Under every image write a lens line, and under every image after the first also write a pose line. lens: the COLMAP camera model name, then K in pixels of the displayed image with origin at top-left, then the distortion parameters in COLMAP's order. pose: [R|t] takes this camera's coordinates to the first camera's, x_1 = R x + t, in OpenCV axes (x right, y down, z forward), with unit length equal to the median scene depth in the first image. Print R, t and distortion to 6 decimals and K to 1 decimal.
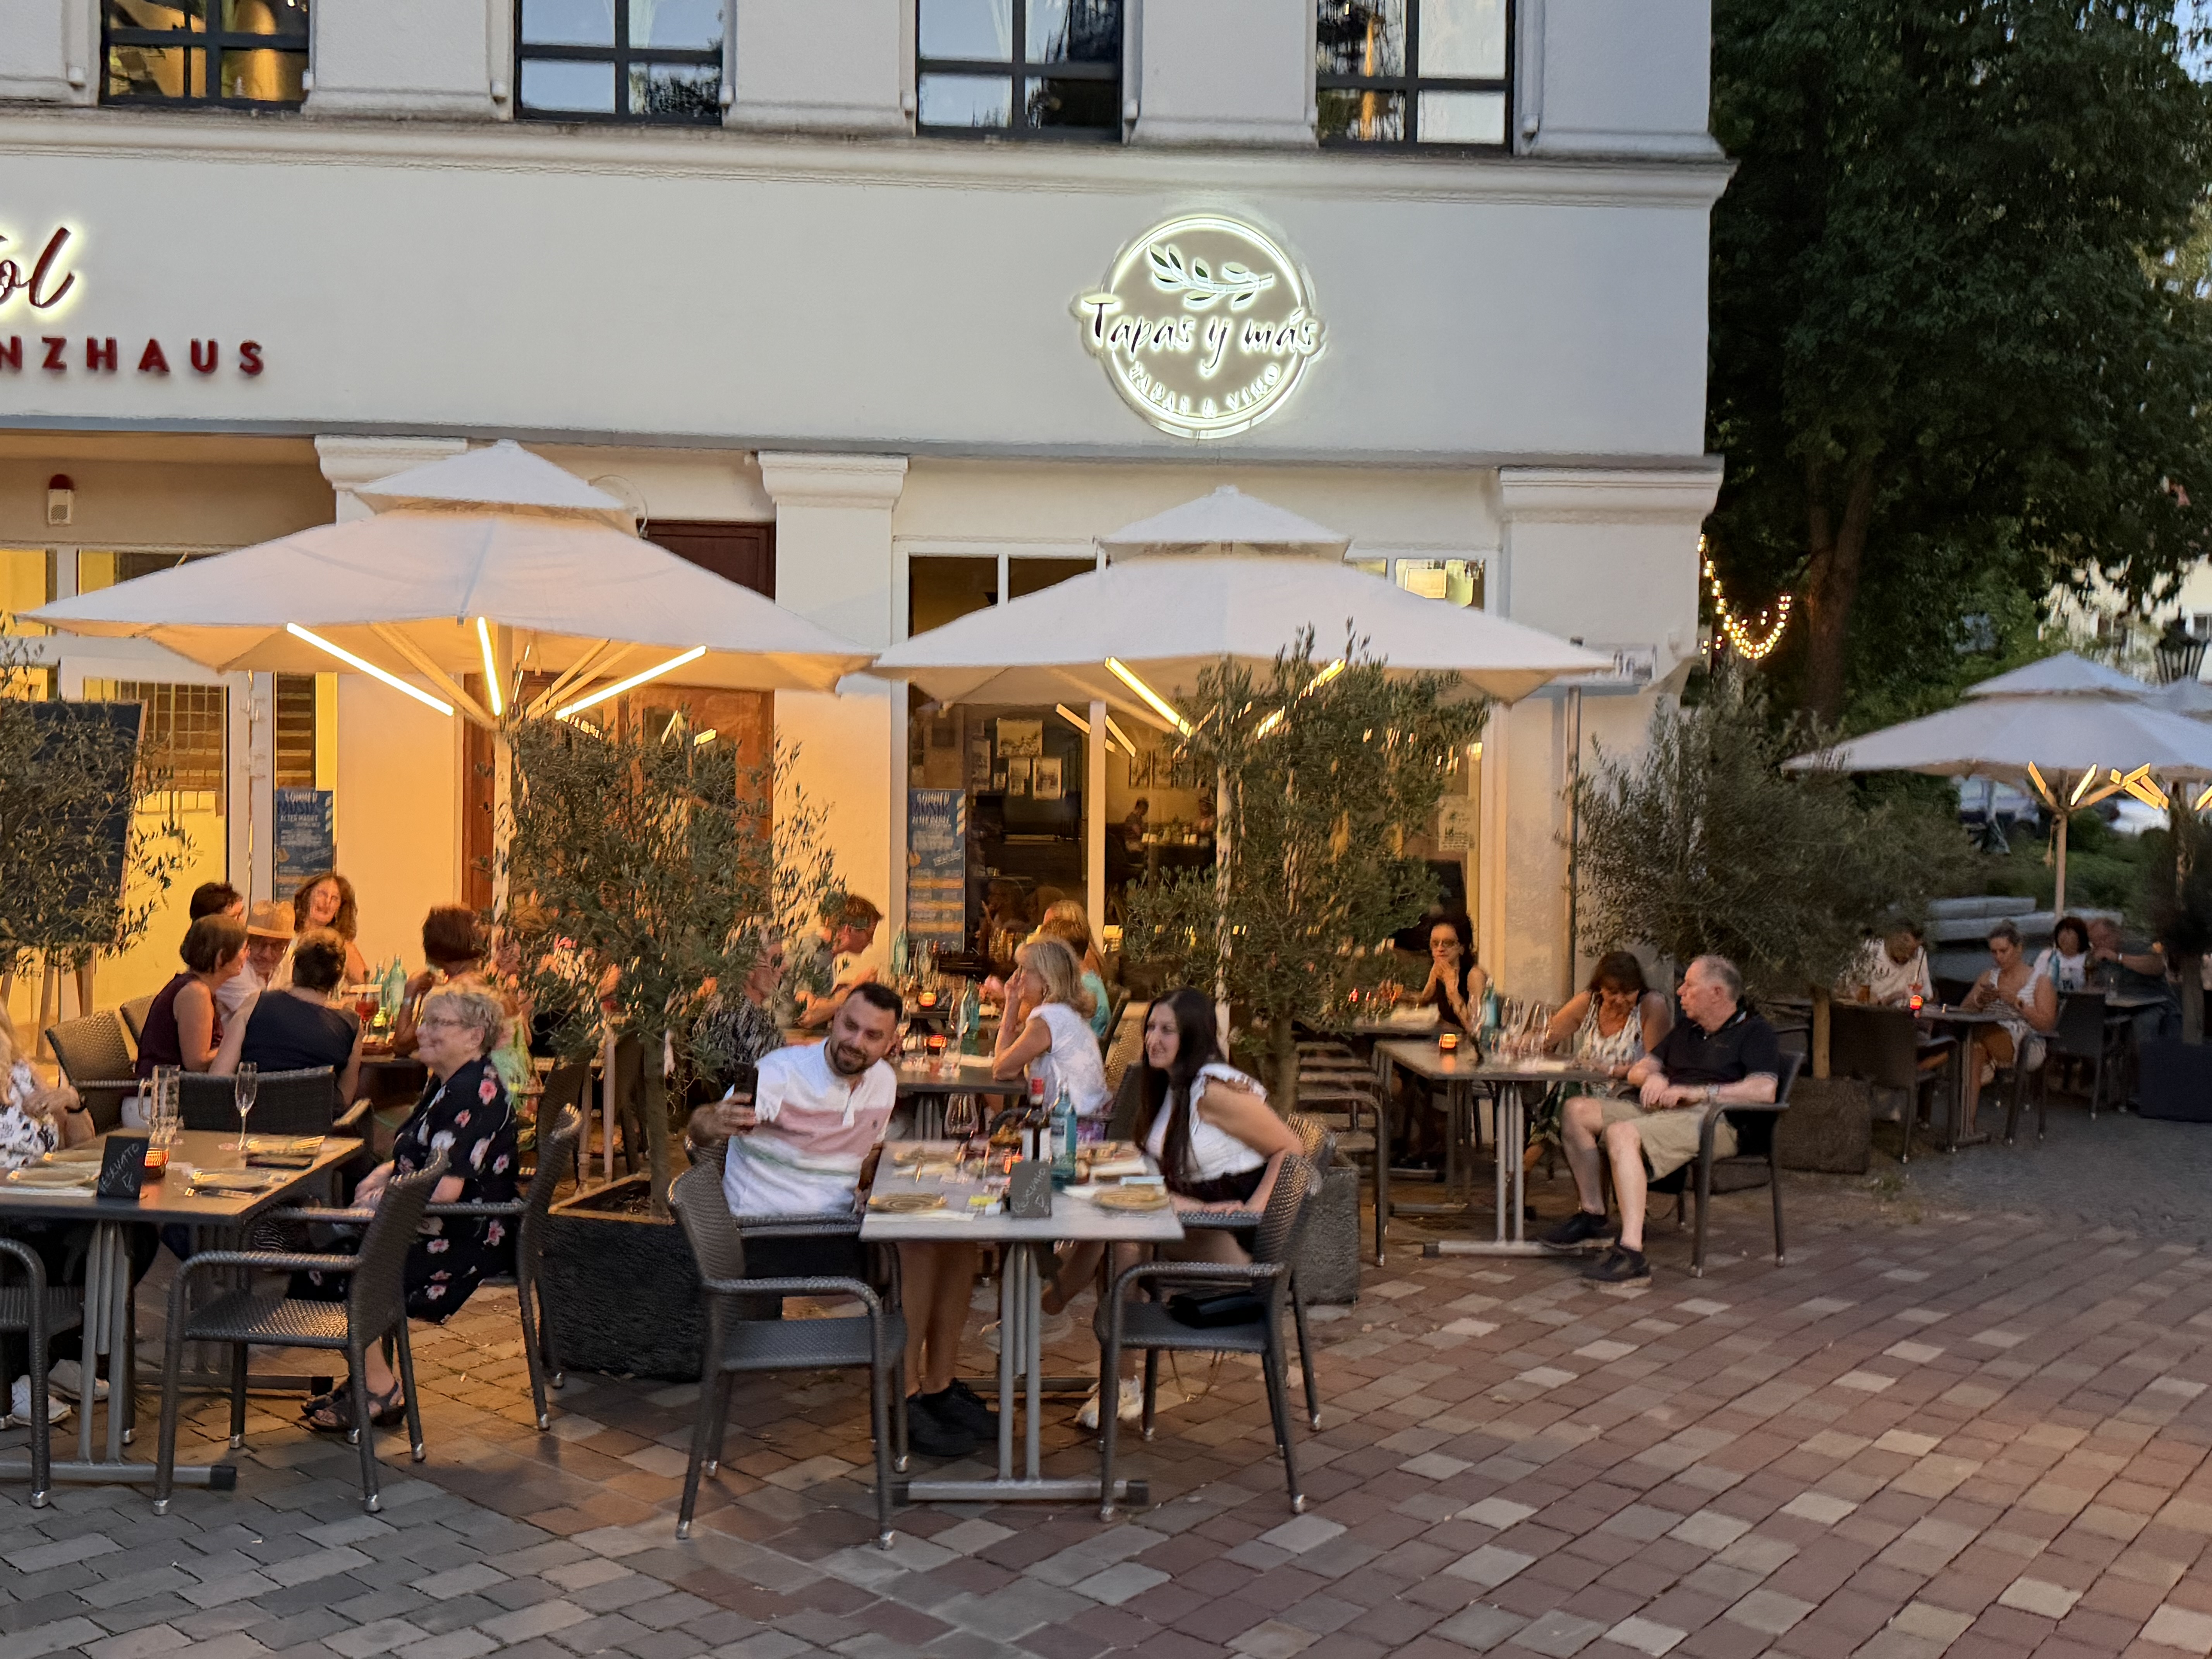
lens RADIAL K [[2088.1, 0, 1104.3], [0, 2088.1, 847.0], [0, 0, 1]] dist [0.186534, -0.409596]
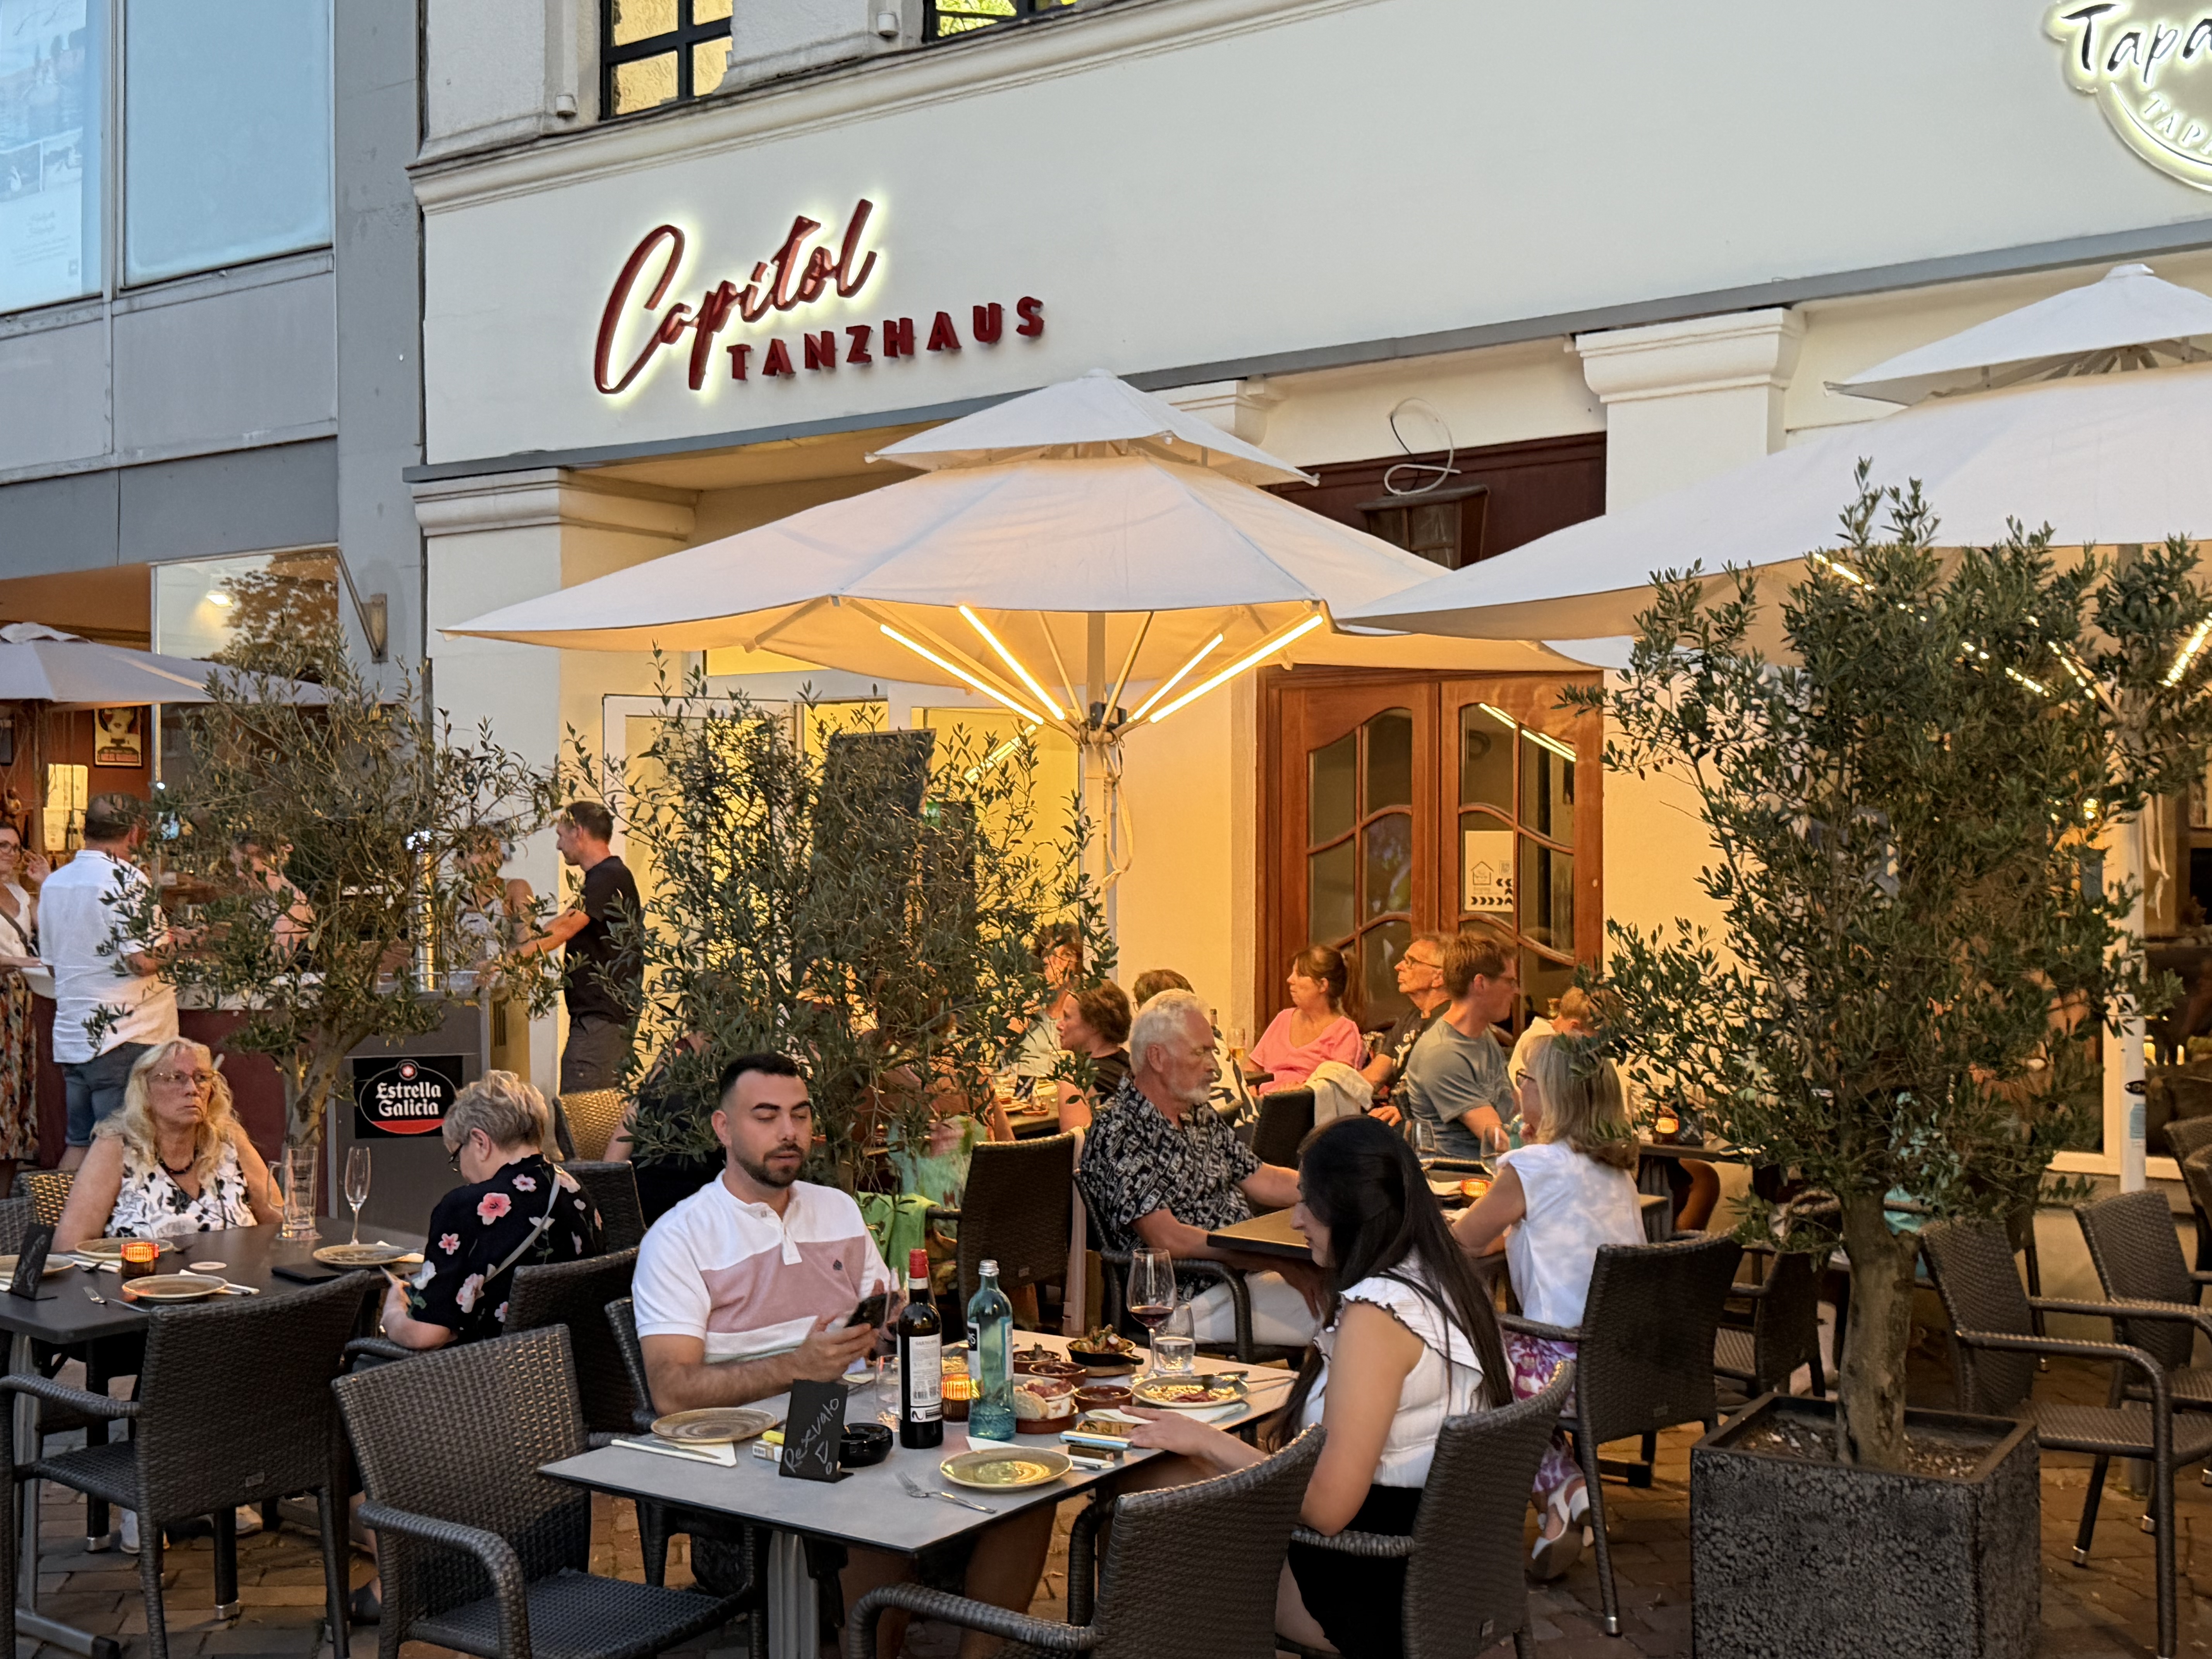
lens RADIAL K [[2526.3, 0, 1099.3], [0, 2526.3, 865.7], [0, 0, 1]] dist [0.131158, -0.237282]
pose [[0.765093, -0.010478, -0.643835, 0.343147], [-0.001537, 0.999835, -0.018099, 0.007560], [0.643918, 0.014837, 0.764951, 0.325547]]
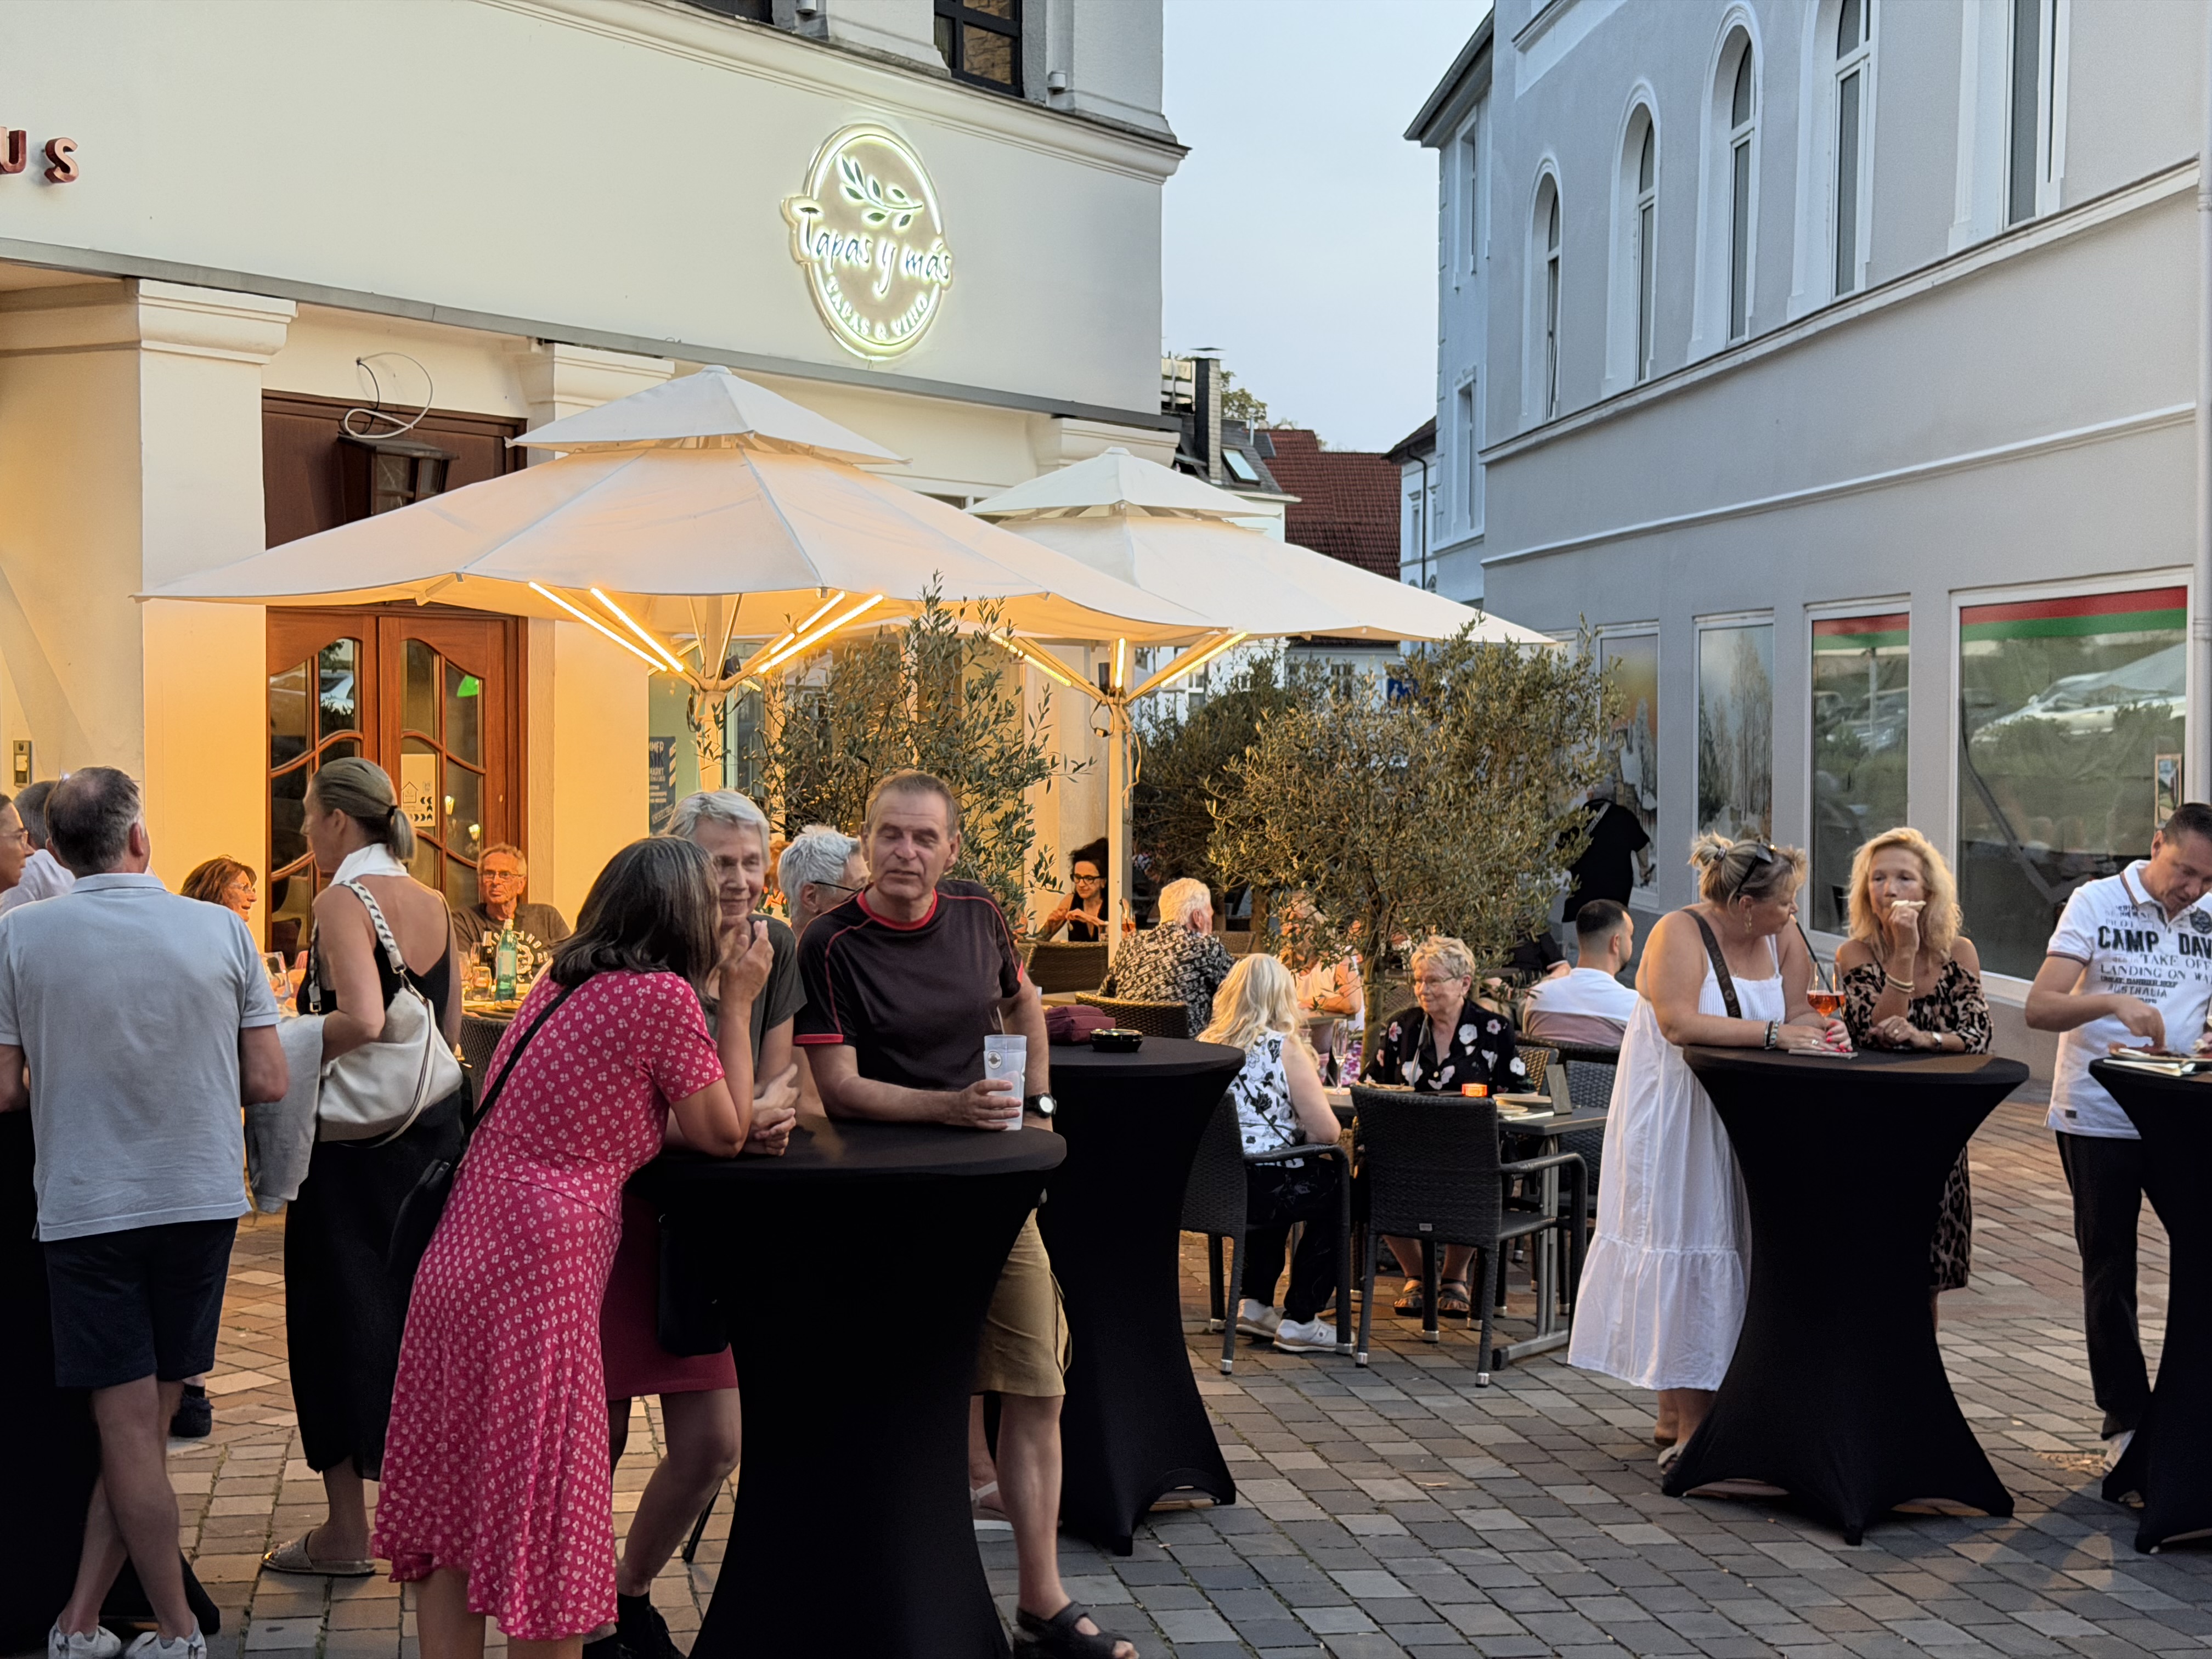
lens RADIAL K [[3093.1, 0, 1089.7], [0, 3093.1, 816.5], [0, 0, 1]] dist [0.177085, -0.343008]
pose [[0.619410, -0.038078, 0.784144, -1.349162], [0.021268, 0.999270, 0.031725, -0.041751], [-0.784779, -0.002973, 0.619768, 0.068240]]
